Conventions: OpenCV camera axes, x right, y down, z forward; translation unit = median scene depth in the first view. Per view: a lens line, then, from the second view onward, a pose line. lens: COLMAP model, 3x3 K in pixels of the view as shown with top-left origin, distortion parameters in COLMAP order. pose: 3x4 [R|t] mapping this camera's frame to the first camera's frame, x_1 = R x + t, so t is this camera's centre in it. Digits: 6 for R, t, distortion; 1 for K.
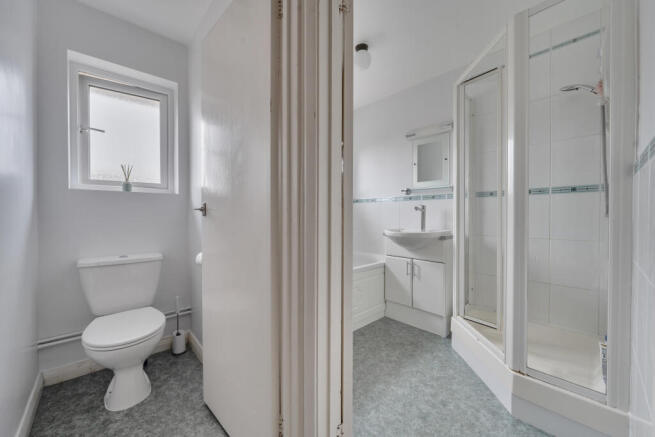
lens RADIAL K [[249.5, 0, 327.5], [0, 249.5, 218.5], [0, 0, 1]] dist [-0.014676, 0.000034]
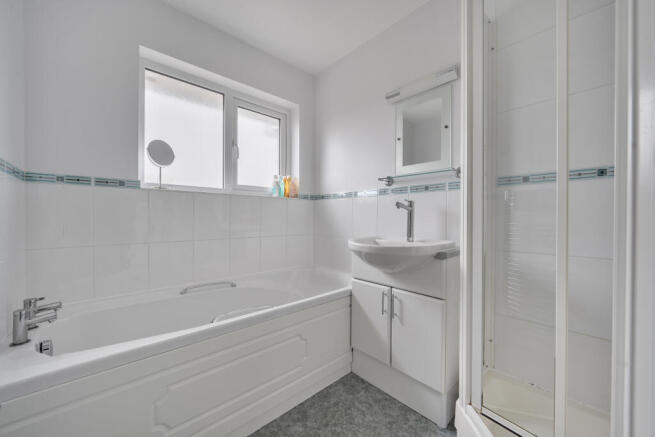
lens RADIAL K [[249.5, 0, 327.5], [0, 249.5, 218.5], [0, 0, 1]] dist [-0.014676, 0.000034]
pose [[0.999964, 0.006392, 0.005529, 0.176447], [-0.006334, 0.999927, -0.010306, 0.000365], [-0.005594, 0.010271, 0.999932, 0.381408]]
